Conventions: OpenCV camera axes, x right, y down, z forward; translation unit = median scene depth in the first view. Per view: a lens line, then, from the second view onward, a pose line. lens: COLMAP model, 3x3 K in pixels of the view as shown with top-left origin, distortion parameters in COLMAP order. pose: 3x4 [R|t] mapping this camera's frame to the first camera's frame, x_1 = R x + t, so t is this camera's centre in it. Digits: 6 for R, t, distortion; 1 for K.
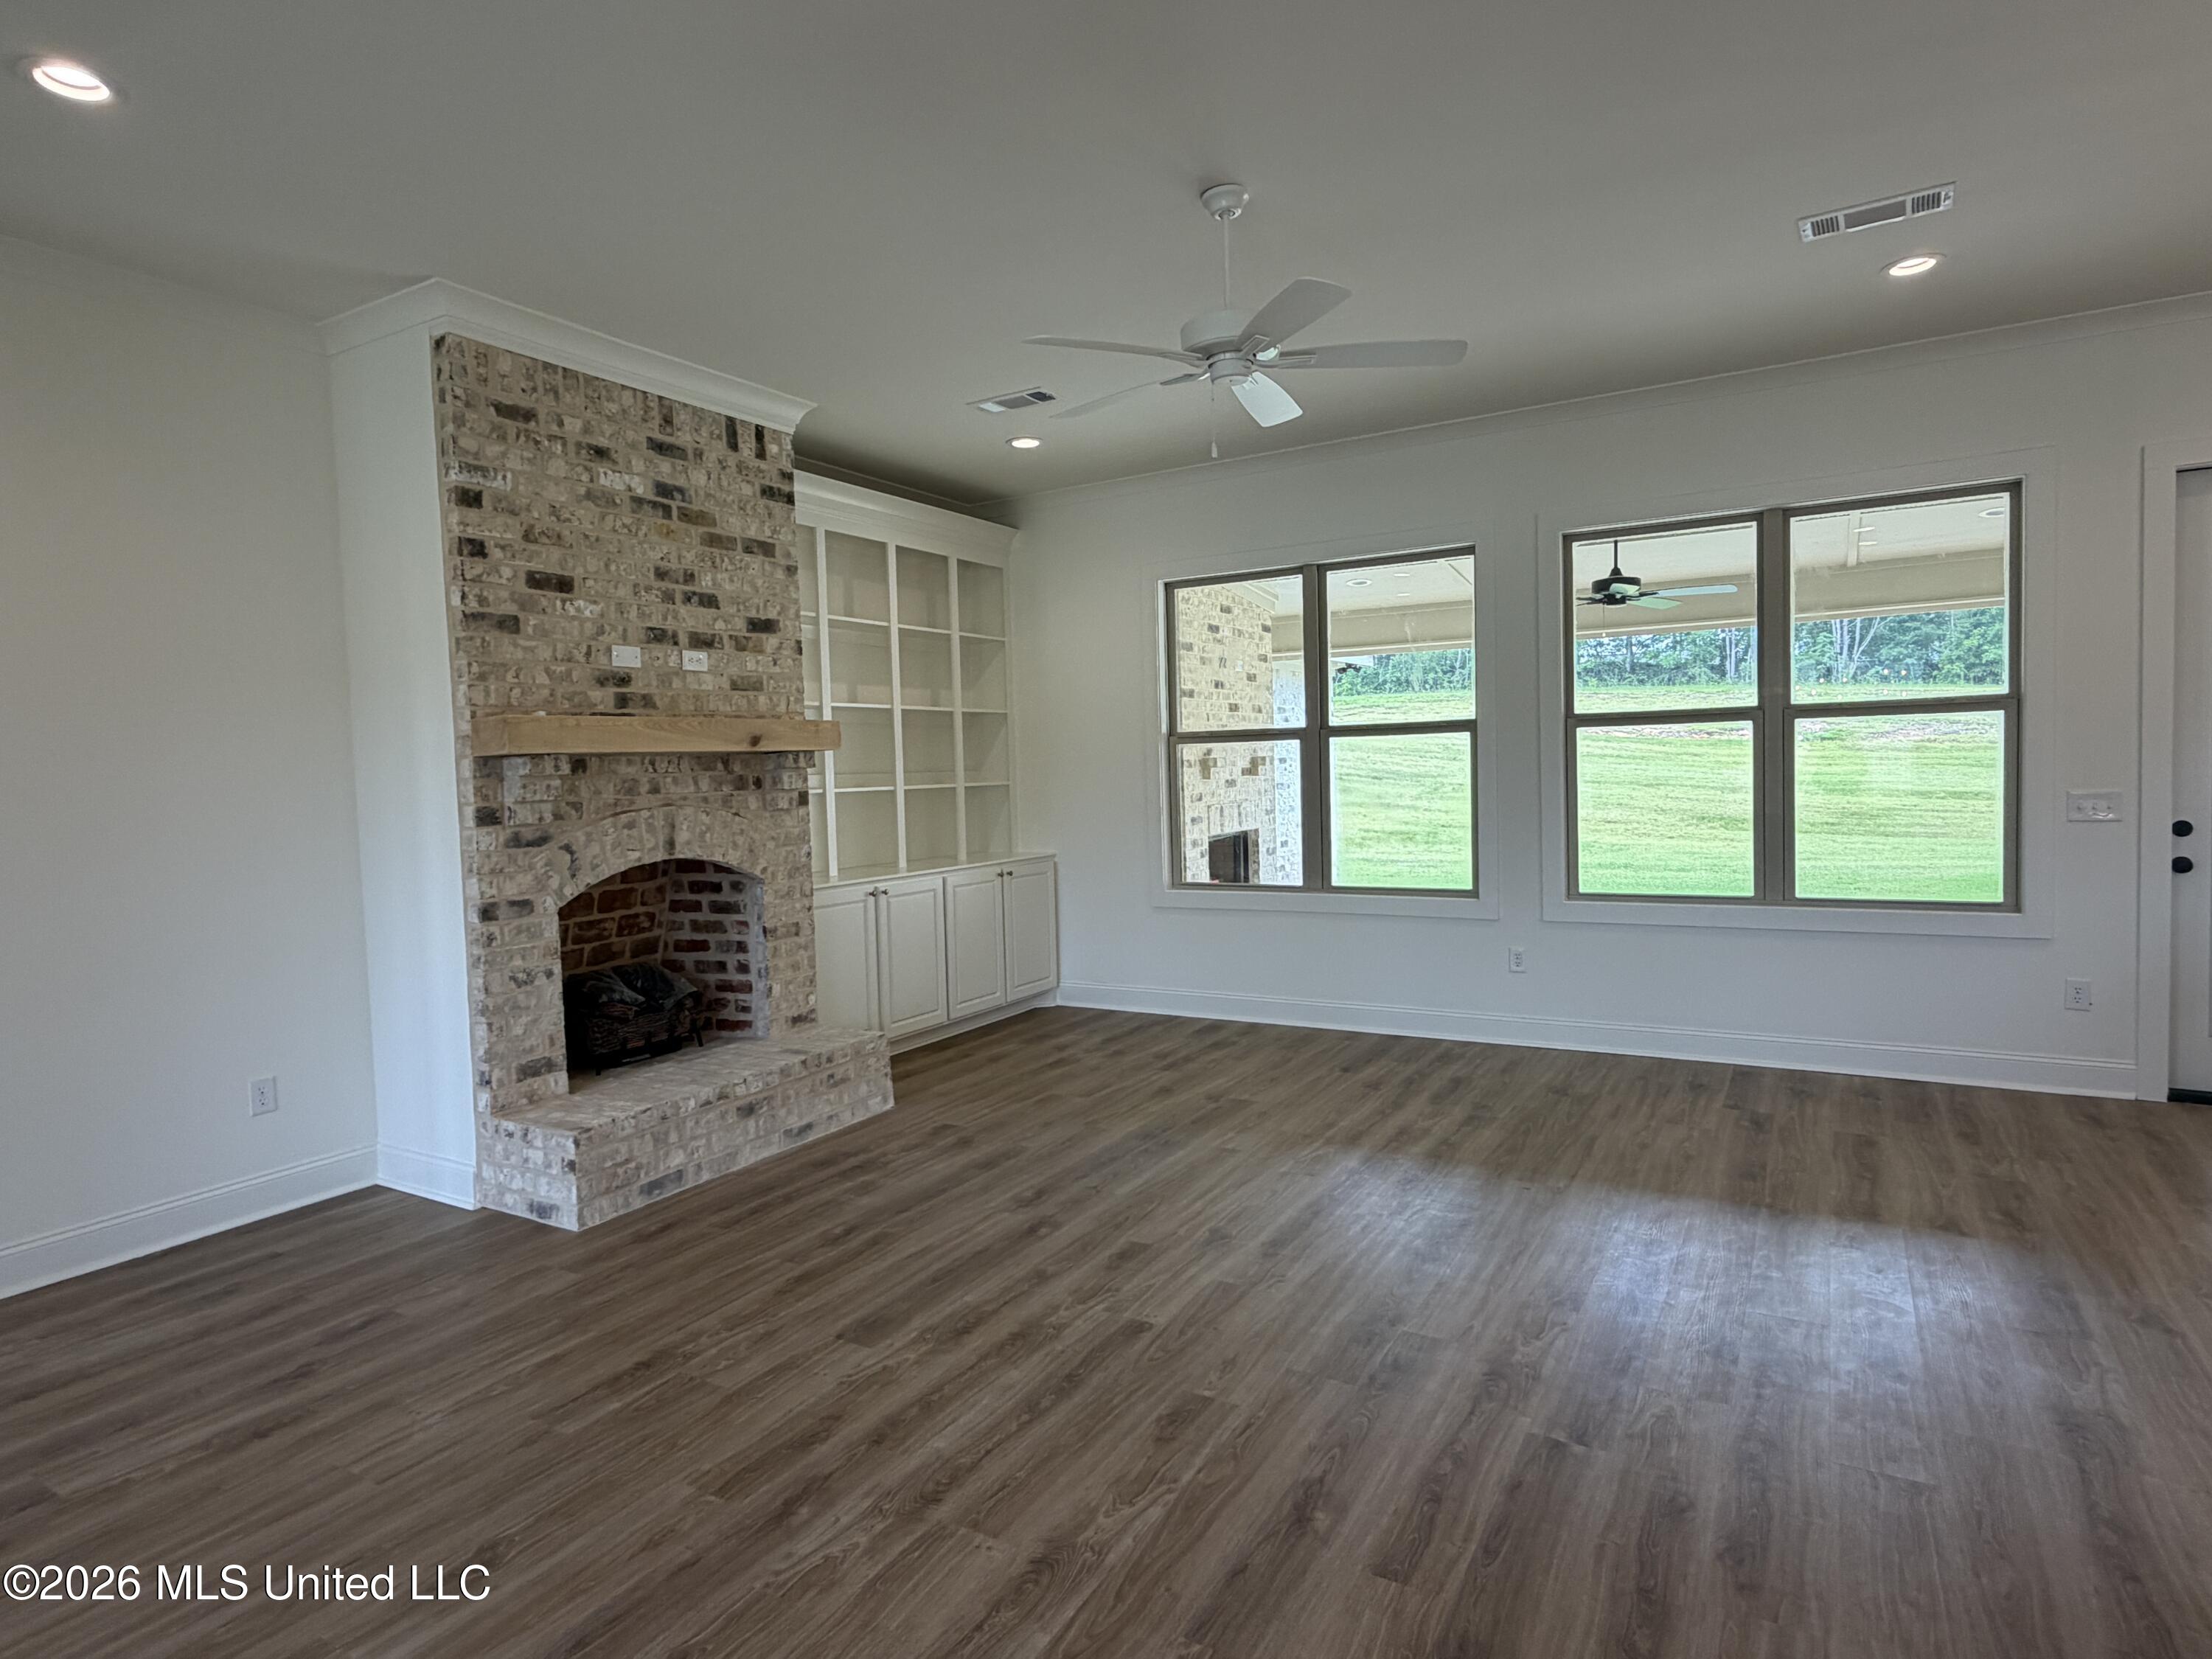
lens RADIAL K [[1204.9, 0, 1106.0], [0, 1204.9, 829.5], [0, 0, 1]] dist [0.000798, -0.000495]
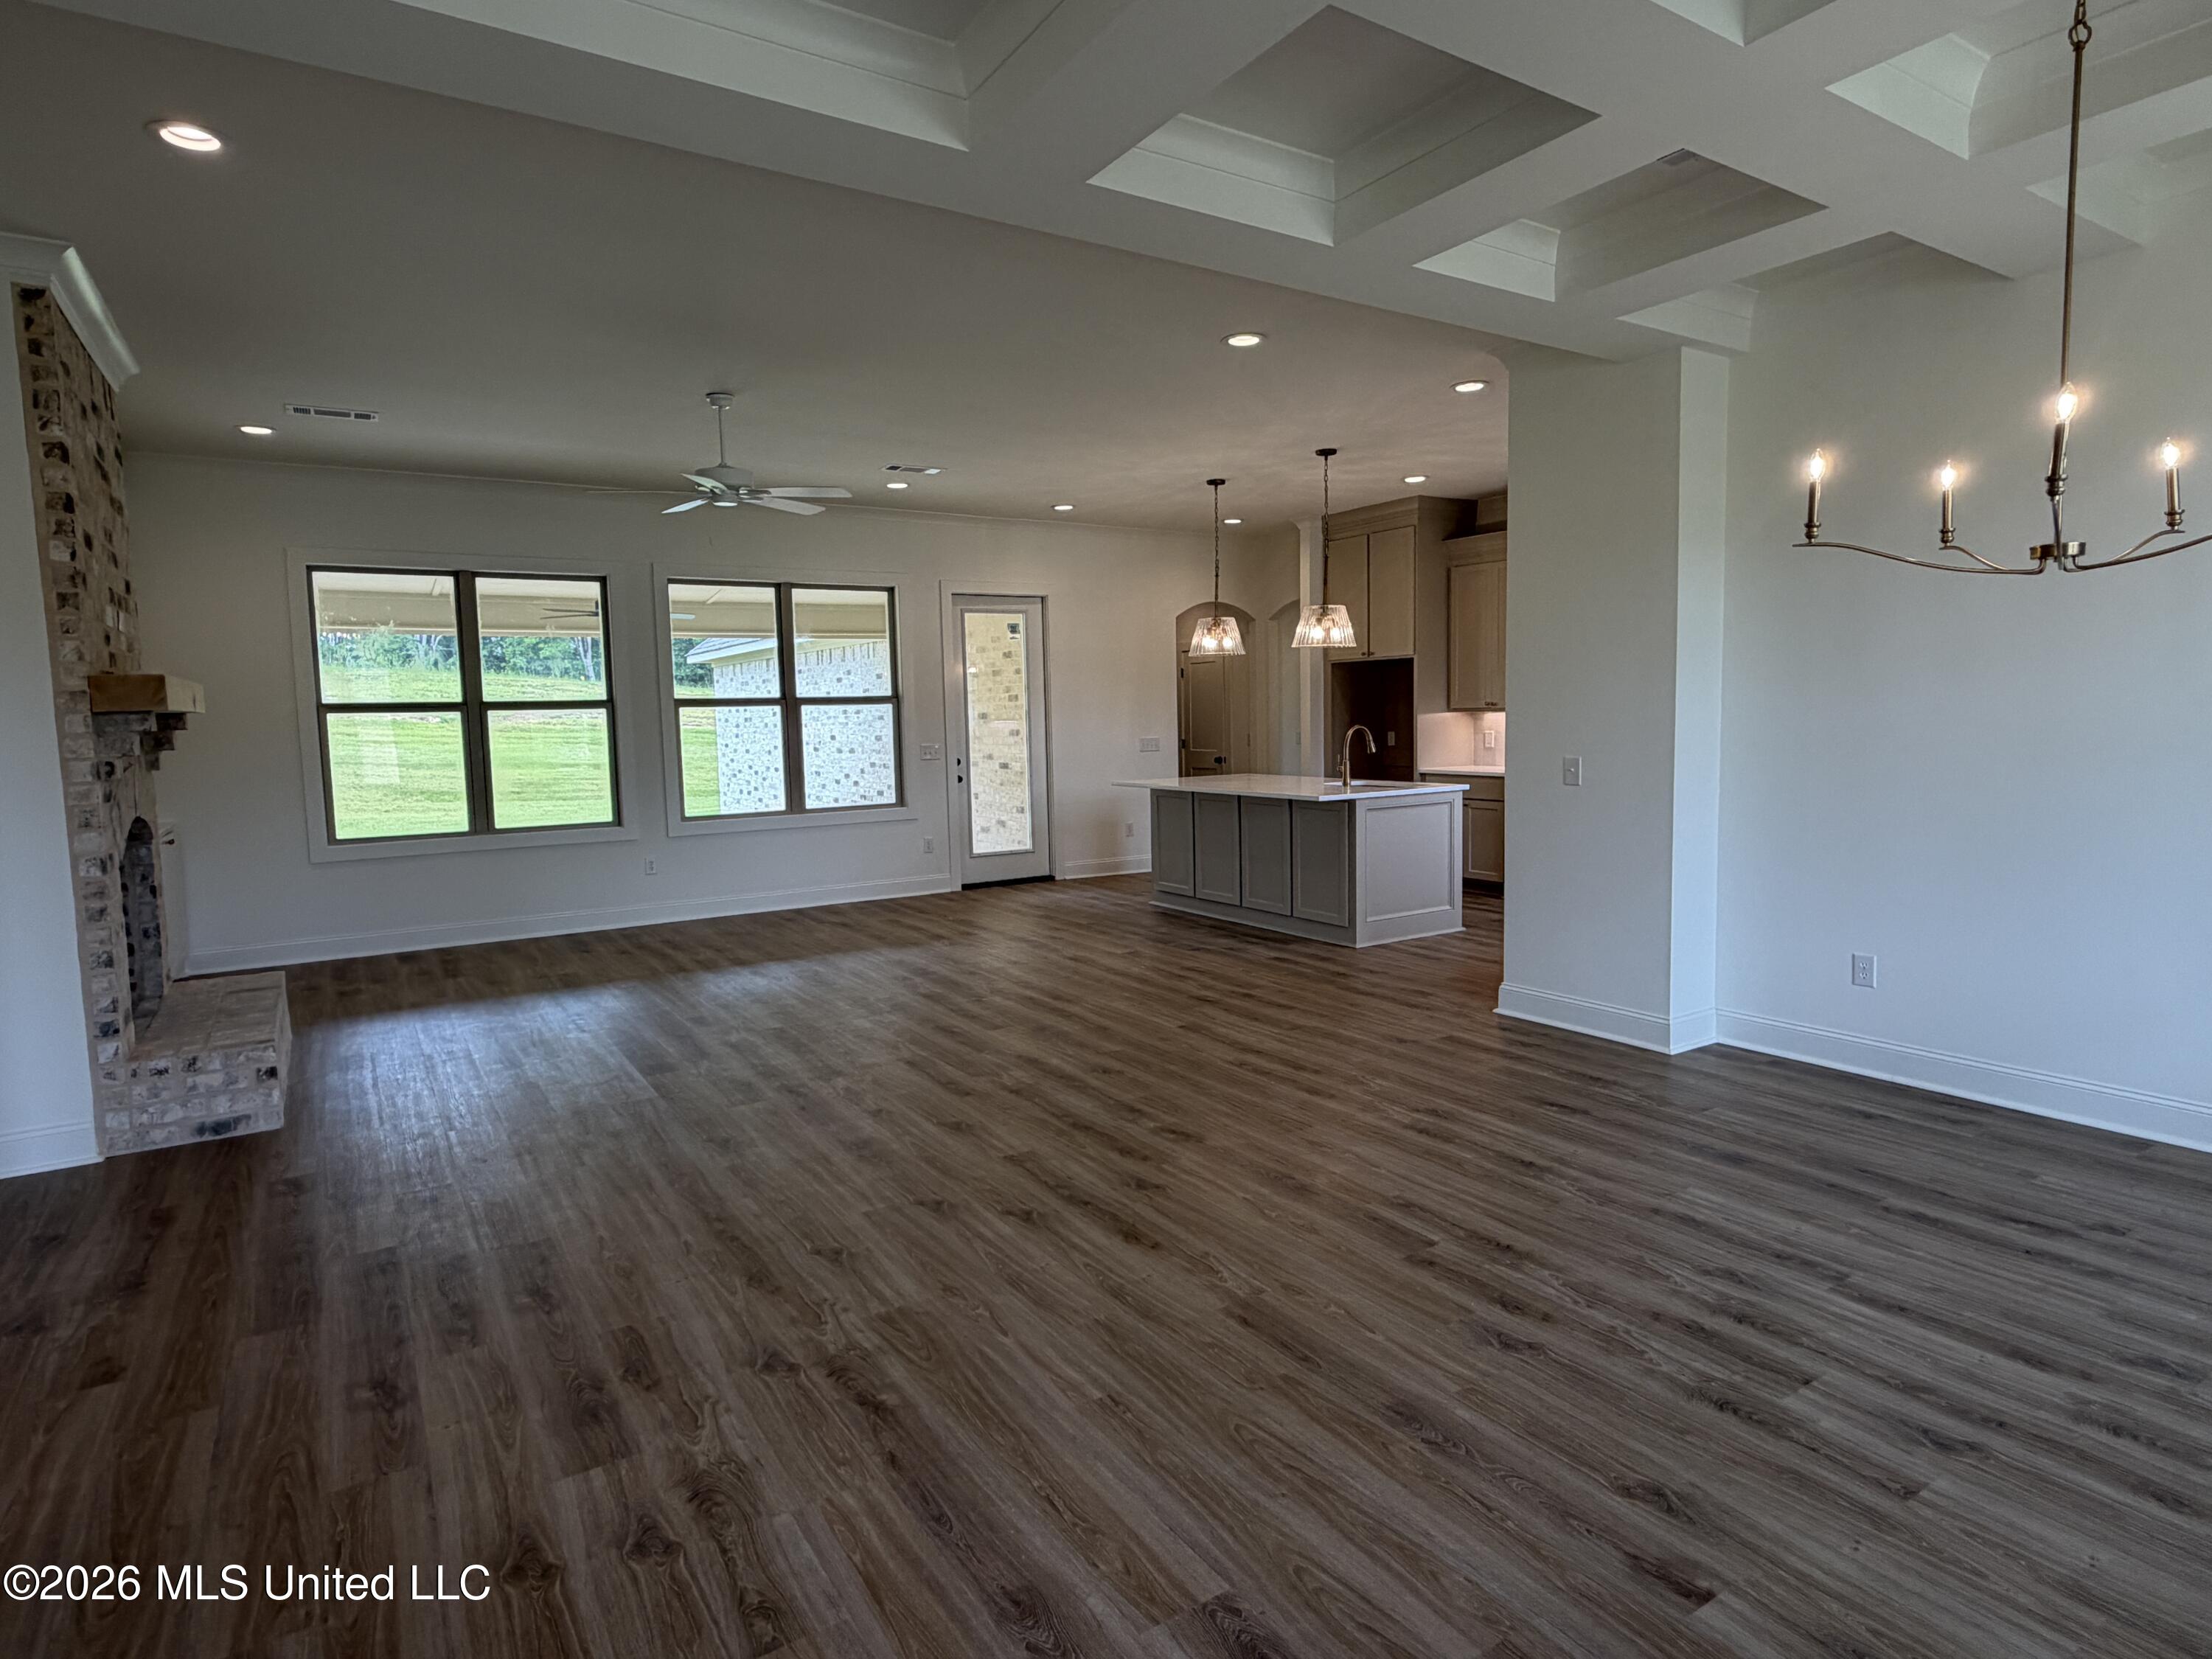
lens RADIAL K [[1204.9, 0, 1106.0], [0, 1204.9, 829.5], [0, 0, 1]] dist [0.000798, -0.000495]
pose [[0.448356, -0.067100, 0.891333, -0.862128], [0.055279, 0.997351, 0.047275, 0.030904], [-0.892144, 0.028075, 0.450878, -0.179695]]
